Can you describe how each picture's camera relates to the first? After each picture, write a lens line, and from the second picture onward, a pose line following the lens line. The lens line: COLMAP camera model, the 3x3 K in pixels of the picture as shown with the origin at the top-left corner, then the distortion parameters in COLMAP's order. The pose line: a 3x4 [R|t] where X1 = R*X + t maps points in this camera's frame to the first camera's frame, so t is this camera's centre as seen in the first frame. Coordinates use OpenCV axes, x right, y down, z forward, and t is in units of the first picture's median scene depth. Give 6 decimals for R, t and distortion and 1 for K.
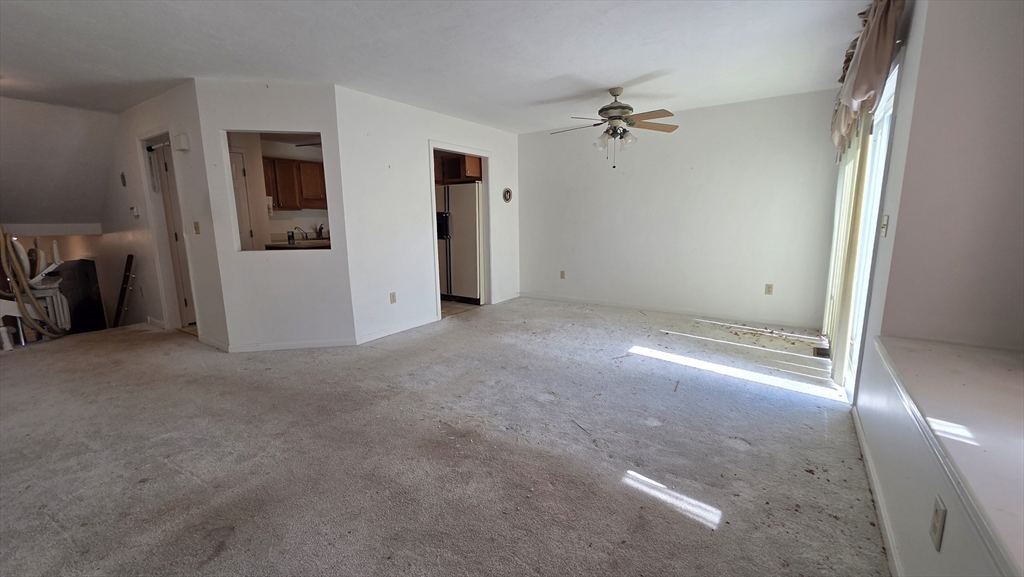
lens RADIAL K [[417.8, 0, 516.1], [0, 417.8, 288.1], [0, 0, 1]] dist [-0.001043, -0.000630]
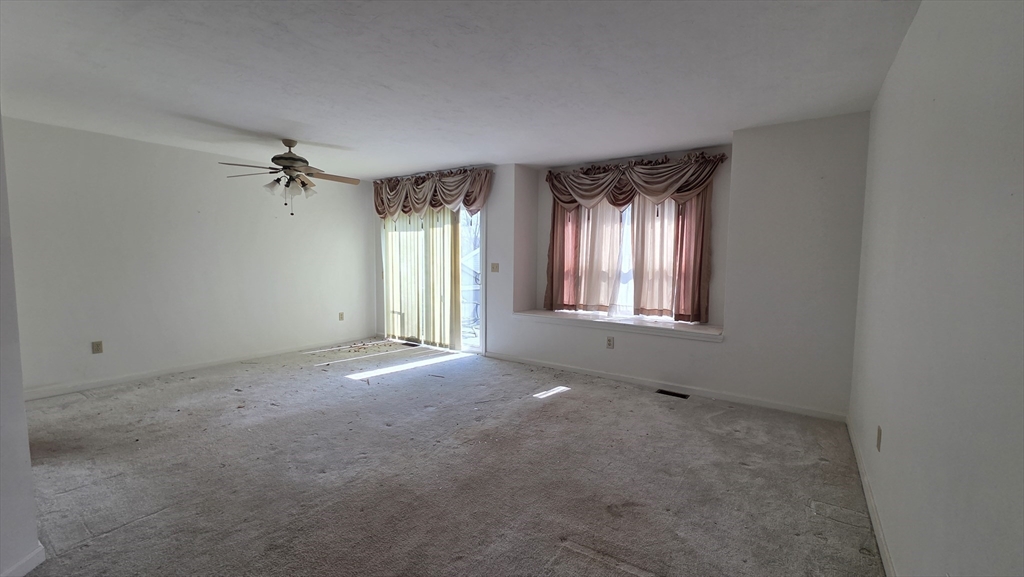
lens RADIAL K [[416.1, 0, 515.4], [0, 416.1, 288.8], [0, 0, 1]] dist [-0.001414, -0.000577]
pose [[0.019044, -0.068017, 0.997502, -0.796465], [0.156864, 0.985531, 0.064206, -0.093439], [-0.987437, 0.155249, 0.029437, 0.462879]]
